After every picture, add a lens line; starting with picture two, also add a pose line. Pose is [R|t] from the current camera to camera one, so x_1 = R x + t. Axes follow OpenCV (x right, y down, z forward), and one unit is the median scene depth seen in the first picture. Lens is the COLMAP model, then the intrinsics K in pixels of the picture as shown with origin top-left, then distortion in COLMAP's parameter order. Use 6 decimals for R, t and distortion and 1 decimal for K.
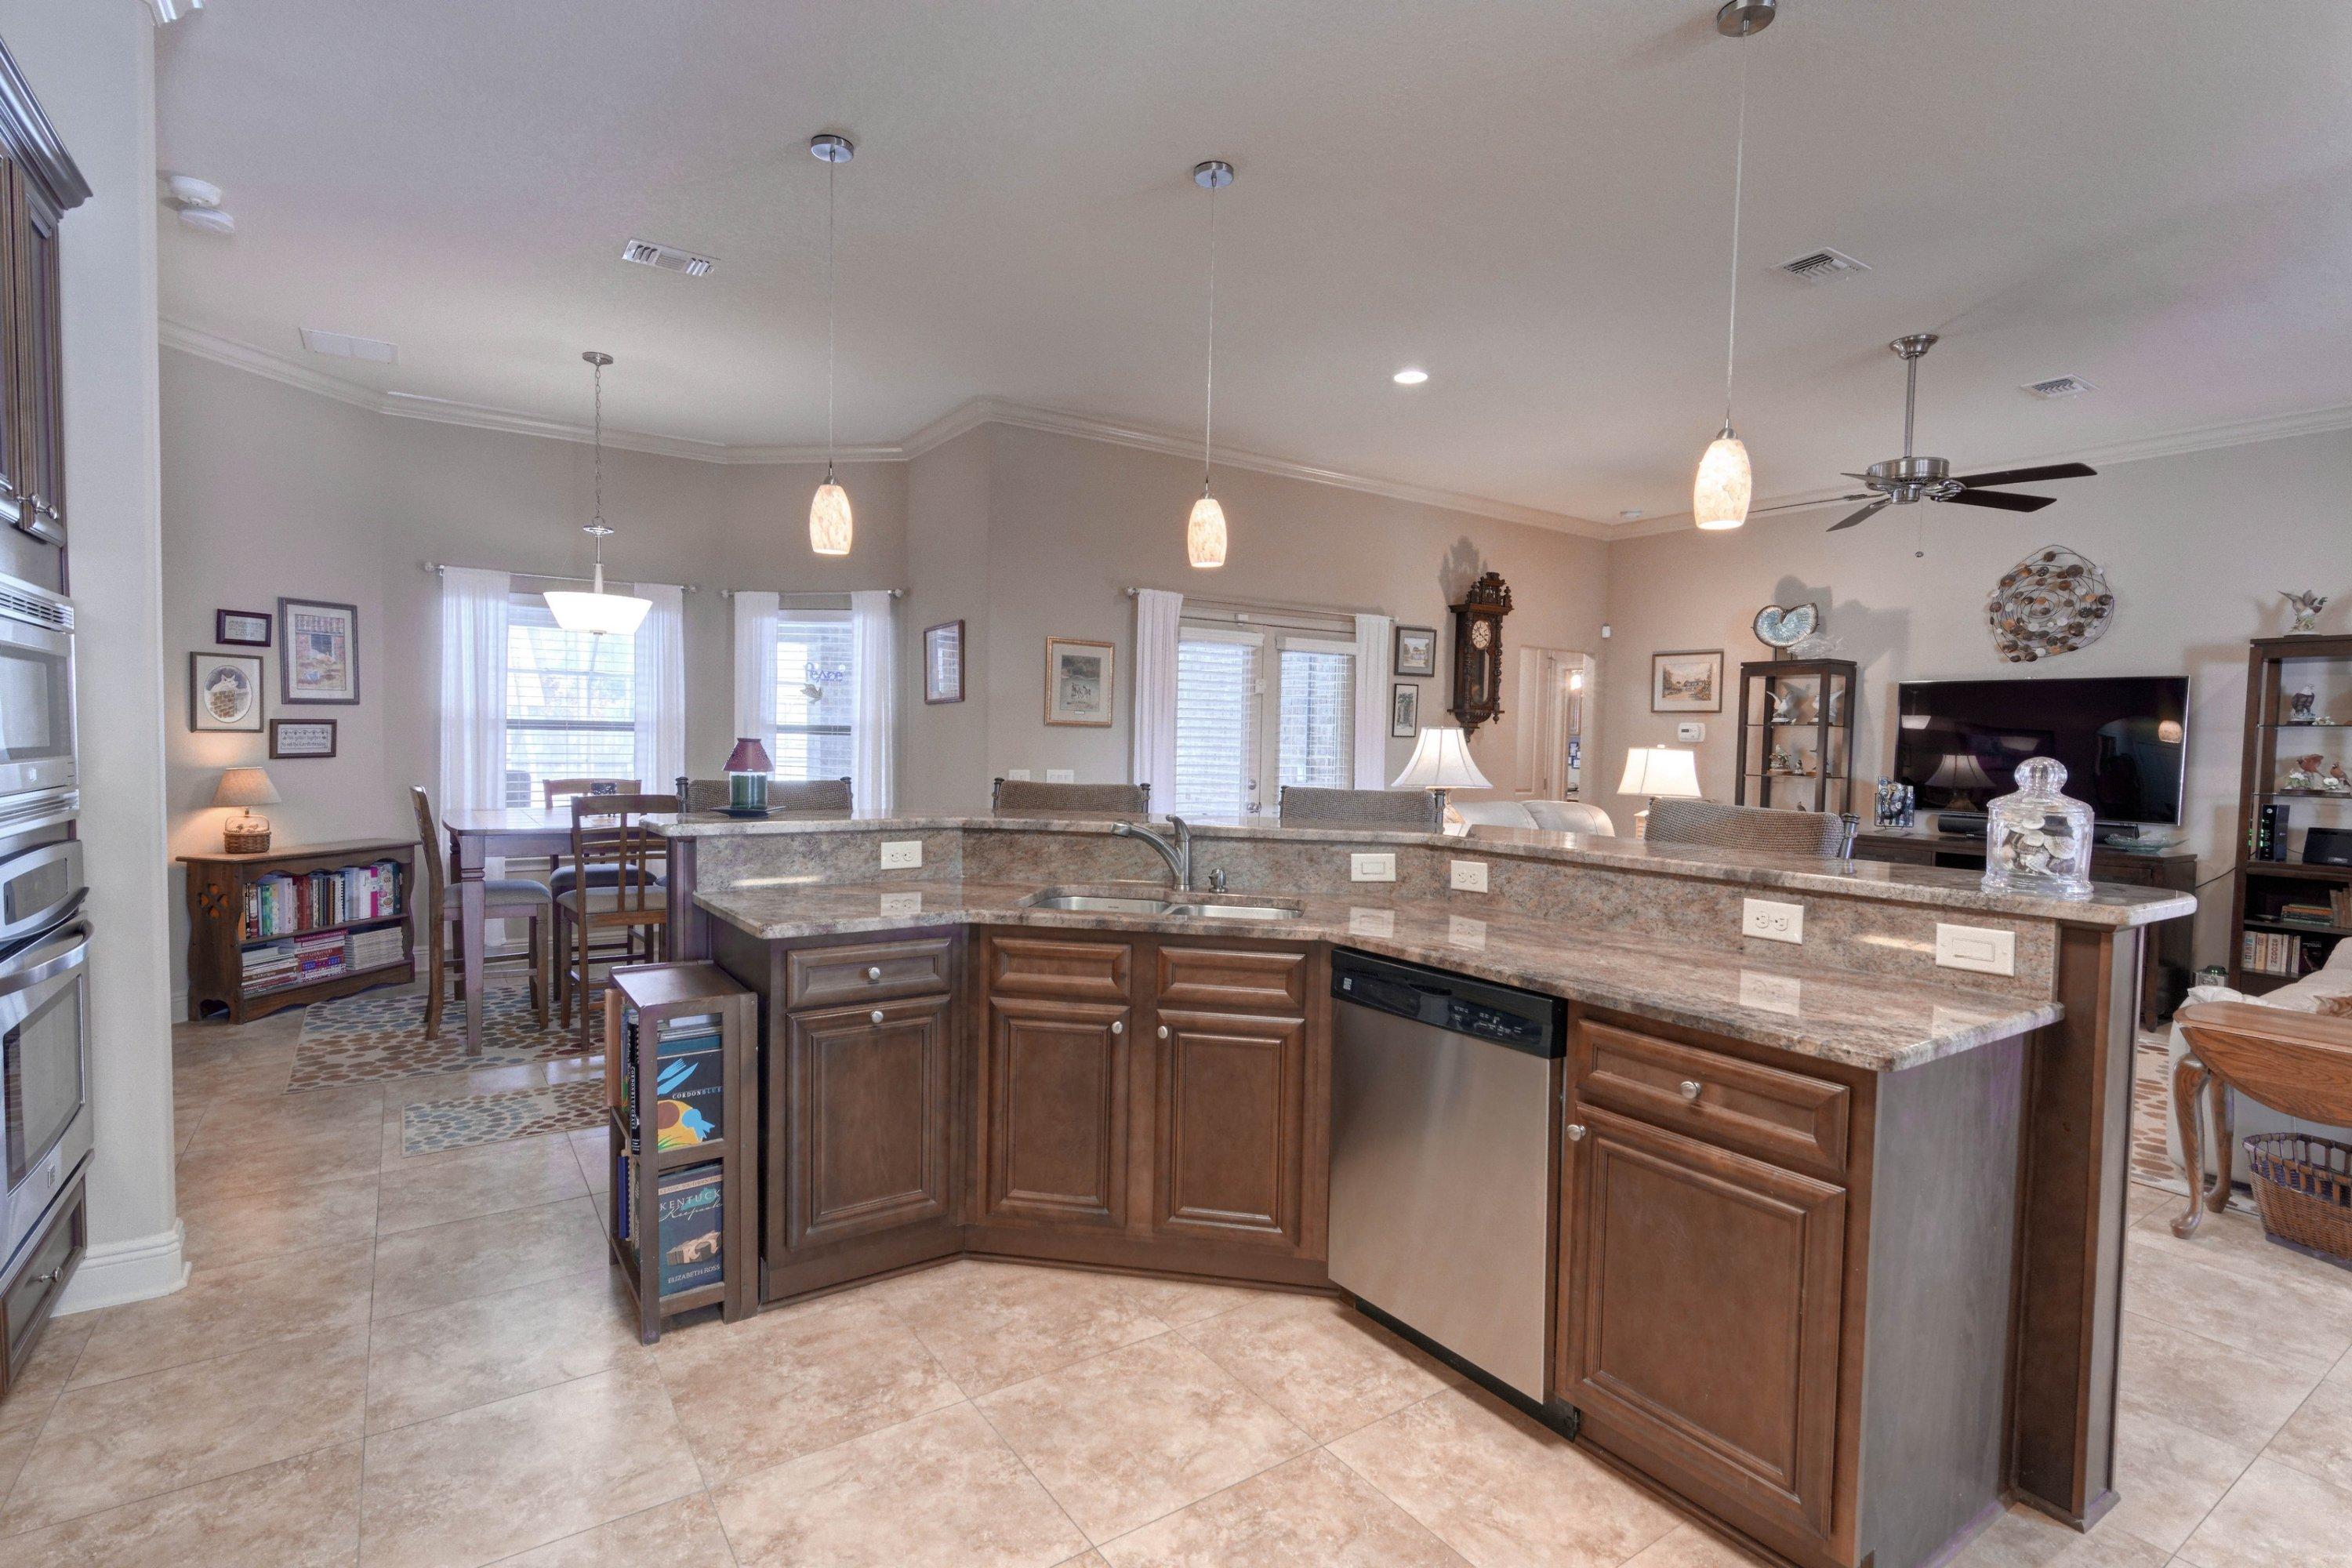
lens RADIAL K [[1127.8, 0, 1184.1], [0, 1127.8, 785.5], [0, 0, 1]] dist [0.007956, -0.000331]
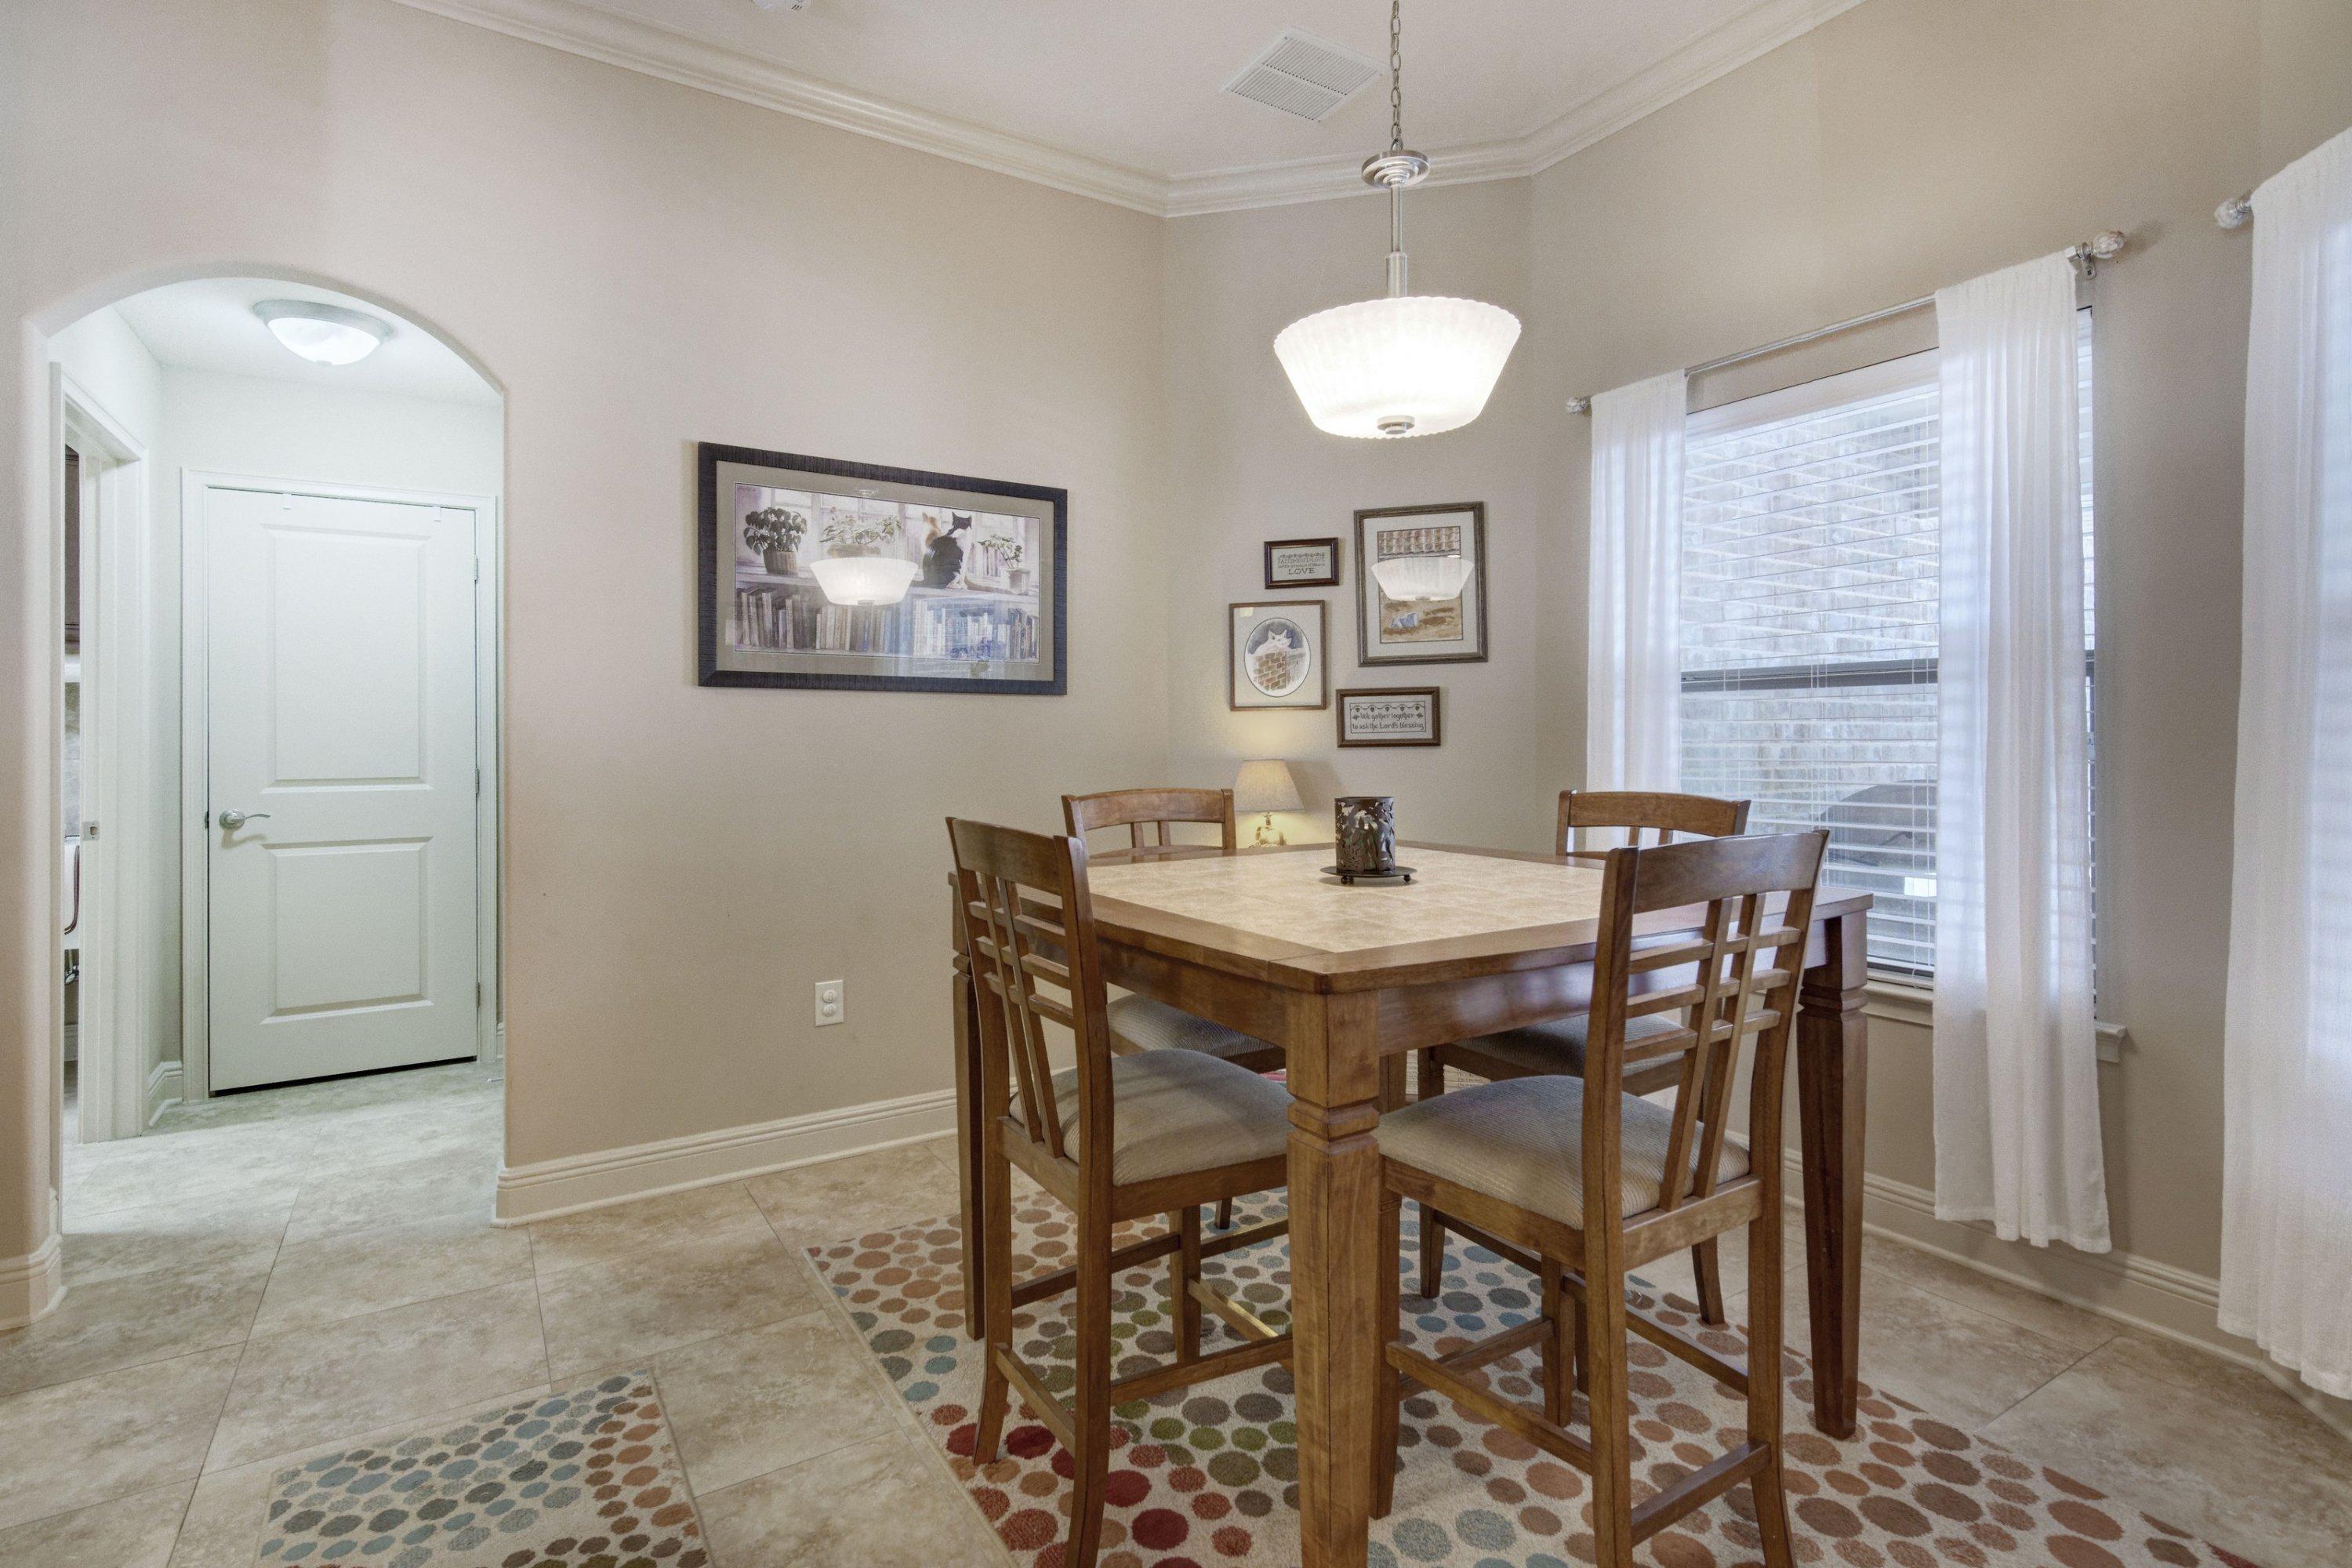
lens RADIAL K [[1152.4, 0, 1170.4], [0, 1152.4, 732.1], [0, 0, 1]] dist [0.005984, -0.000033]
pose [[-0.045517, -0.025165, -0.998647, -0.175216], [-0.040125, 0.998922, -0.023343, -0.021220], [0.998157, 0.039009, -0.046478, 1.560301]]
